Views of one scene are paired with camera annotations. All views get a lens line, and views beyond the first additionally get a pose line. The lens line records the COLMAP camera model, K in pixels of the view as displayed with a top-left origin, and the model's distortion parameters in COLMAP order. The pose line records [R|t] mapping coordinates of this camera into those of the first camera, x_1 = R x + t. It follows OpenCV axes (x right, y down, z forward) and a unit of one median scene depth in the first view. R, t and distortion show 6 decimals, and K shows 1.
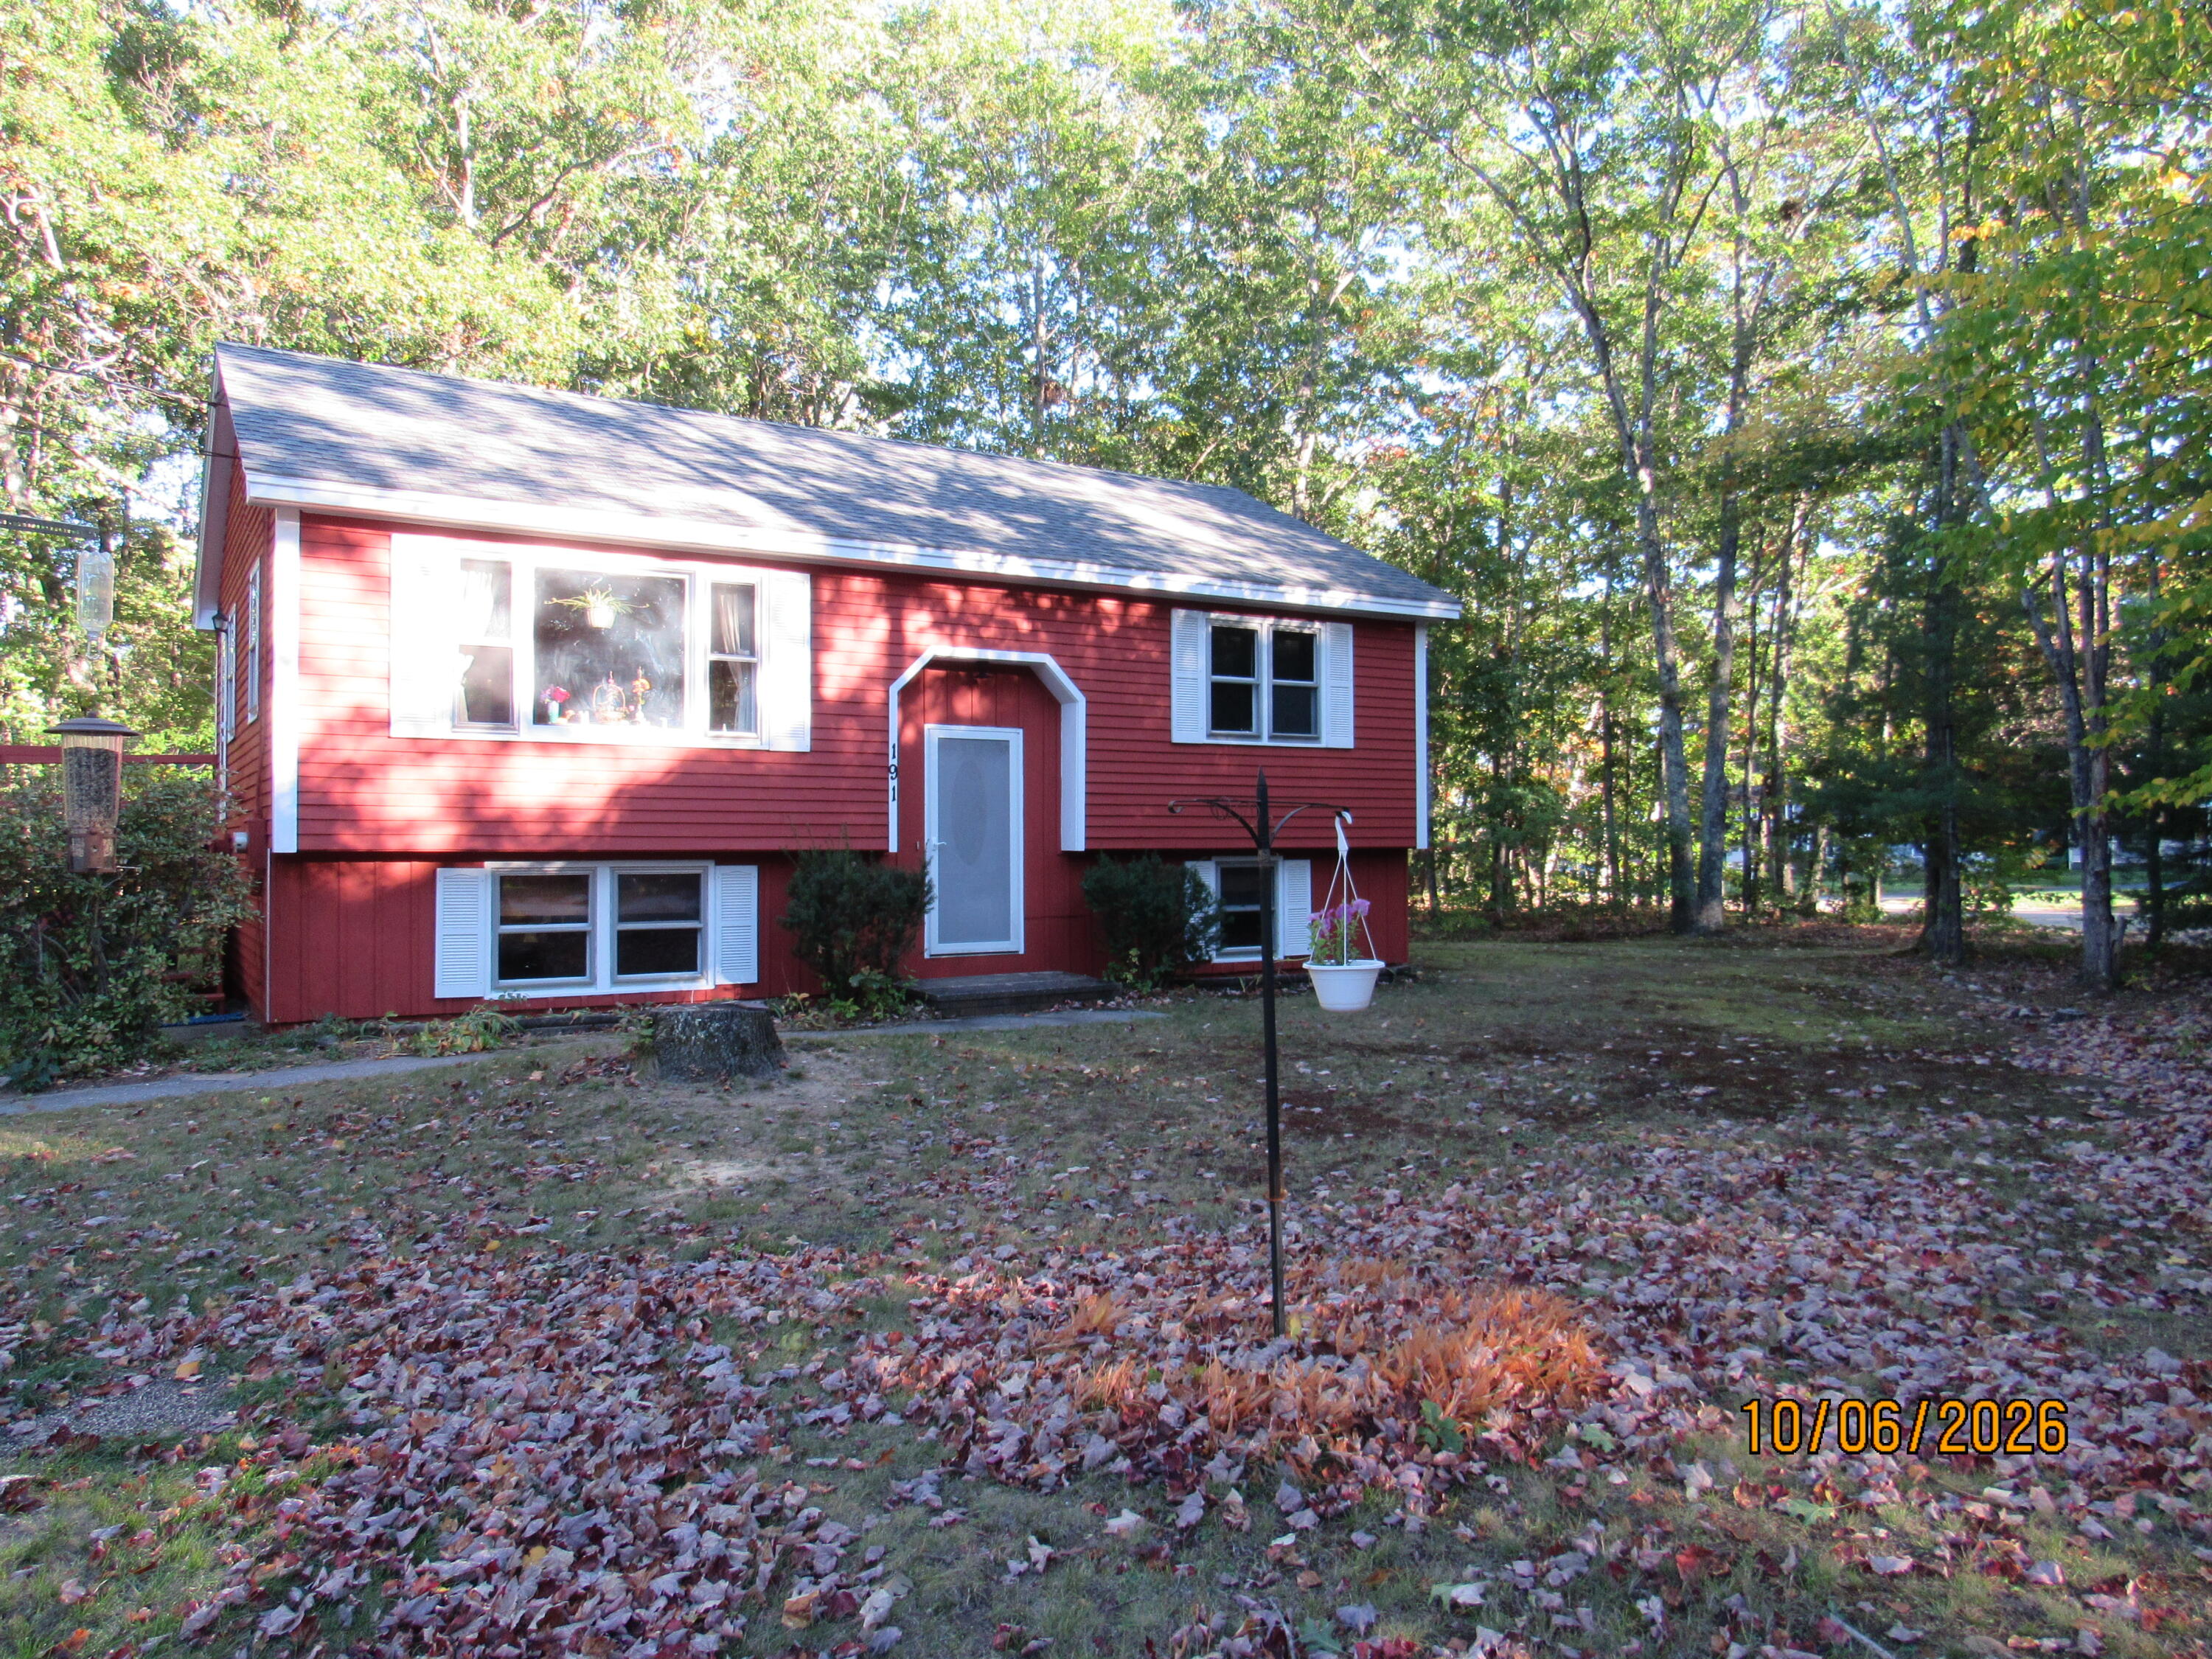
lens RADIAL K [[1561.8, 0, 1106.0], [0, 1561.8, 829.5], [0, 0, 1]] dist [0.008093, 0.010075]
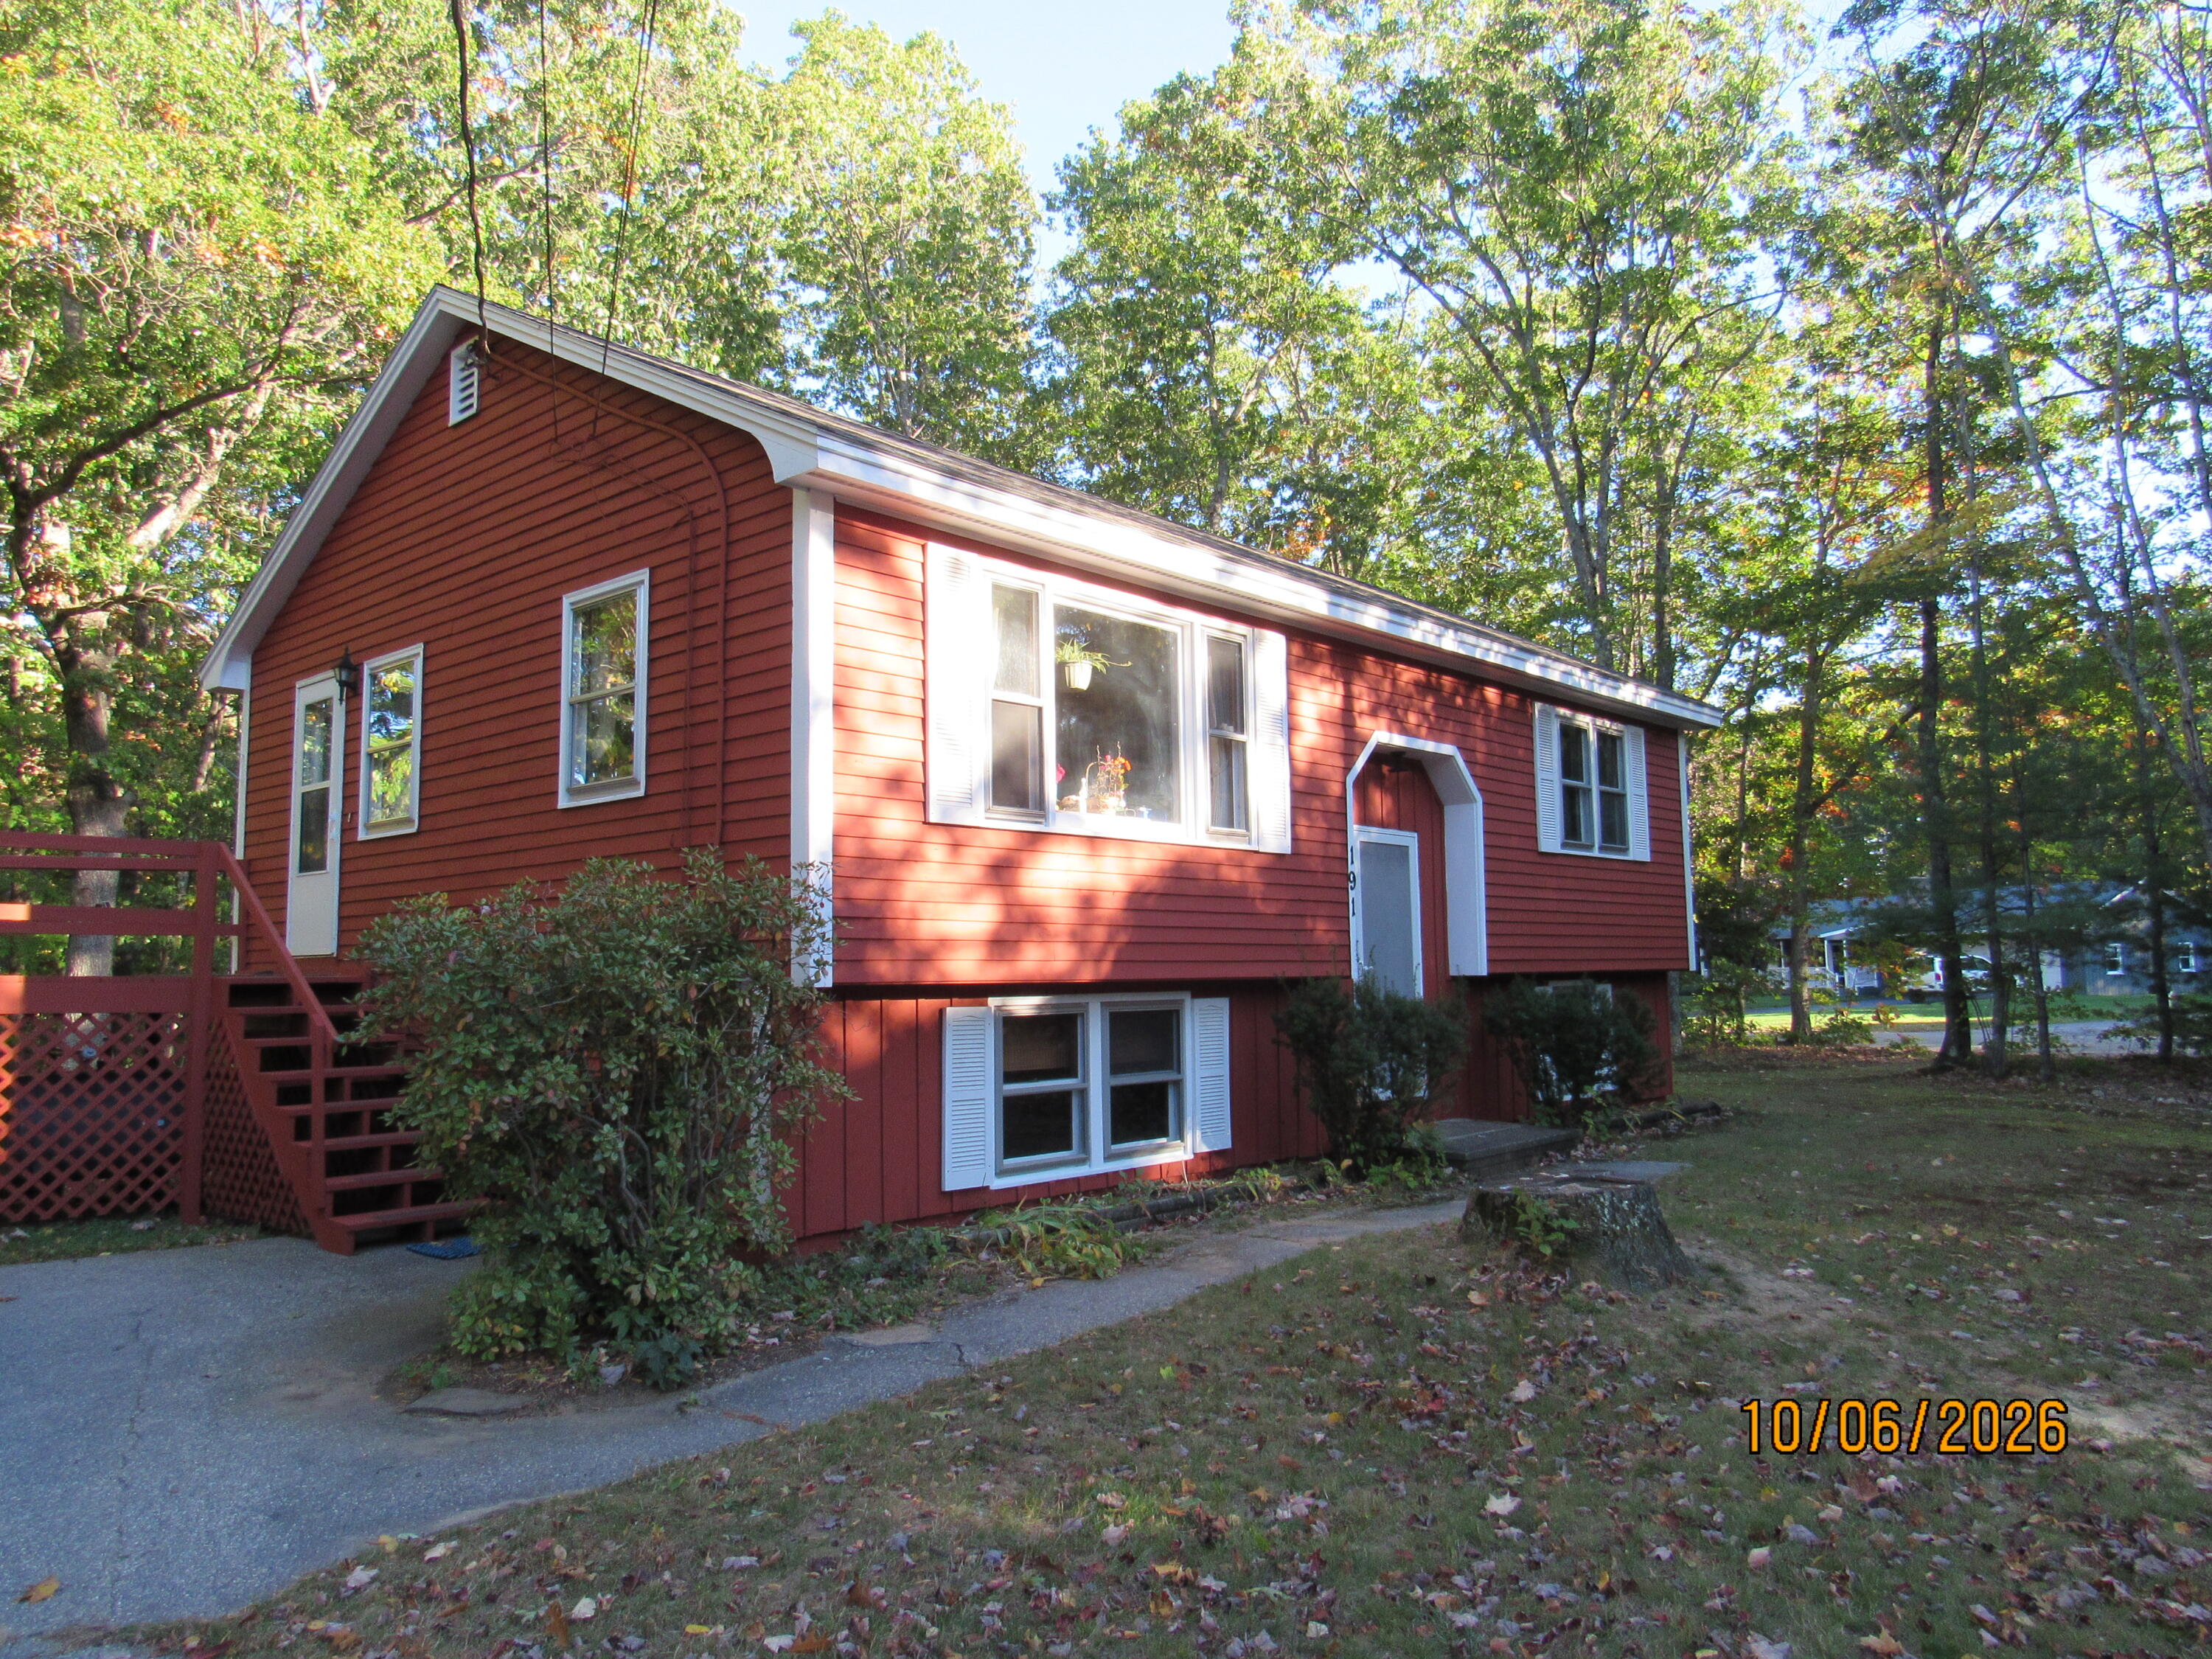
lens RADIAL K [[1561.8, 0, 1106.0], [0, 1561.8, 829.5], [0, 0, 1]] dist [0.008093, 0.010075]
pose [[0.958663, 0.011977, 0.284290, -0.505406], [0.013519, 0.996068, -0.087551, 0.006728], [-0.284221, 0.087775, 0.954732, 0.259385]]
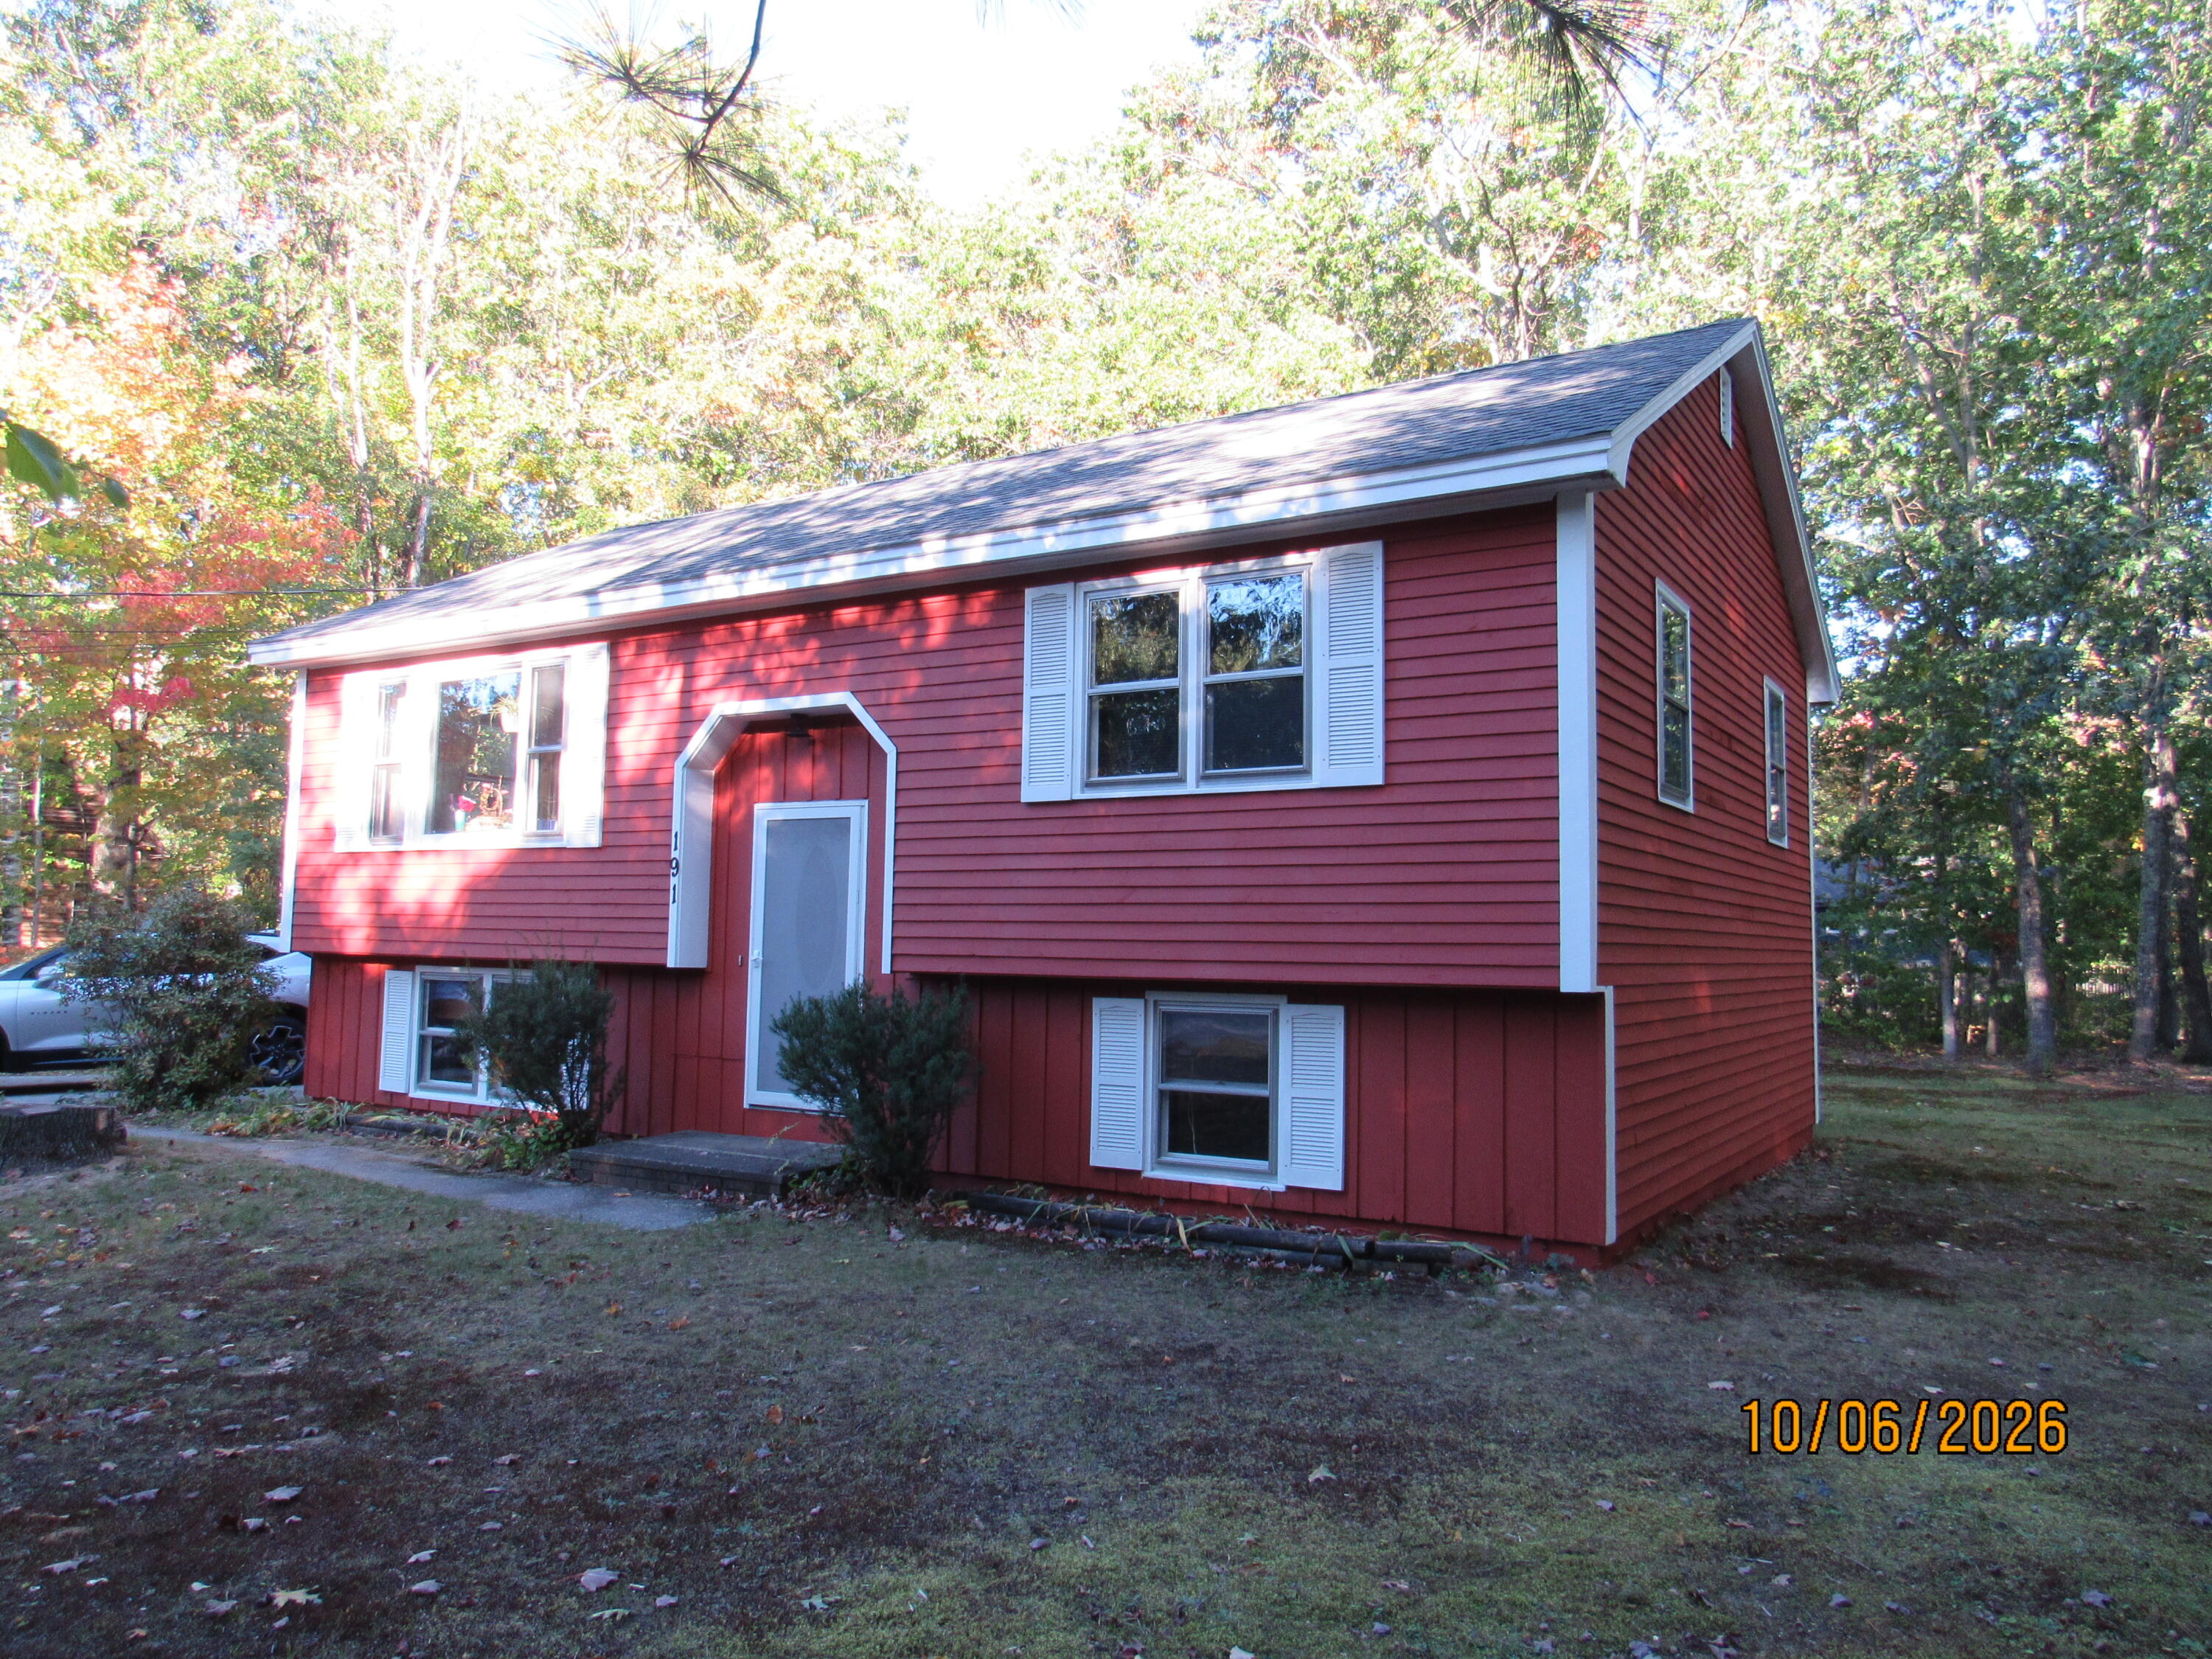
lens RADIAL K [[1561.8, 0, 1106.0], [0, 1561.8, 829.5], [0, 0, 1]] dist [0.008093, 0.010075]
pose [[0.441582, -0.056984, -0.895410, 0.694724], [-0.011532, 0.997538, -0.069171, -0.002894], [0.897147, 0.040870, 0.439837, 0.865737]]
